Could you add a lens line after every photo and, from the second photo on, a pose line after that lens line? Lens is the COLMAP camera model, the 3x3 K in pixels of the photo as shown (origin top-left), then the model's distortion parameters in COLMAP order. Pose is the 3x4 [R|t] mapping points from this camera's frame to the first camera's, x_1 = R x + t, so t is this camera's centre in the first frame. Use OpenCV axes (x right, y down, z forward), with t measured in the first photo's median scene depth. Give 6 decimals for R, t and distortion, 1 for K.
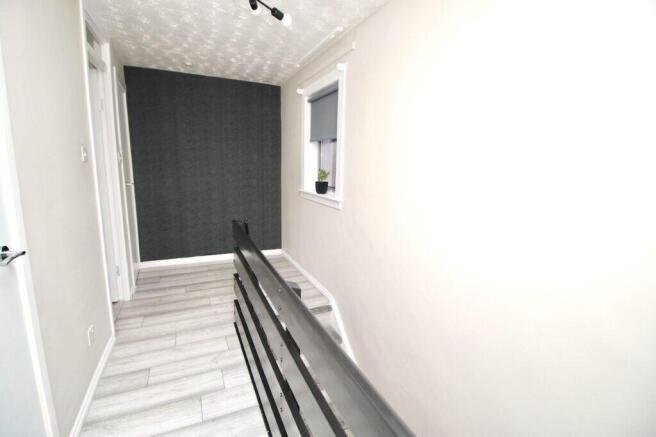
lens RADIAL K [[296.3, 0, 323.2], [0, 296.3, 215.9], [0, 0, 1]] dist [-0.011949, -0.000496]
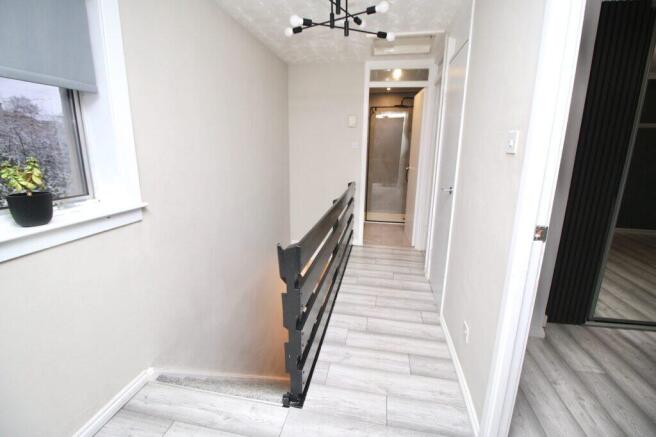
lens RADIAL K [[296.3, 0, 323.2], [0, 296.3, 215.9], [0, 0, 1]] dist [-0.011949, -0.000496]
pose [[-0.806775, -0.163596, 0.567758, -0.799108], [0.077866, 0.923086, 0.376629, -0.309368], [-0.585705, 0.348064, -0.731984, 1.643025]]
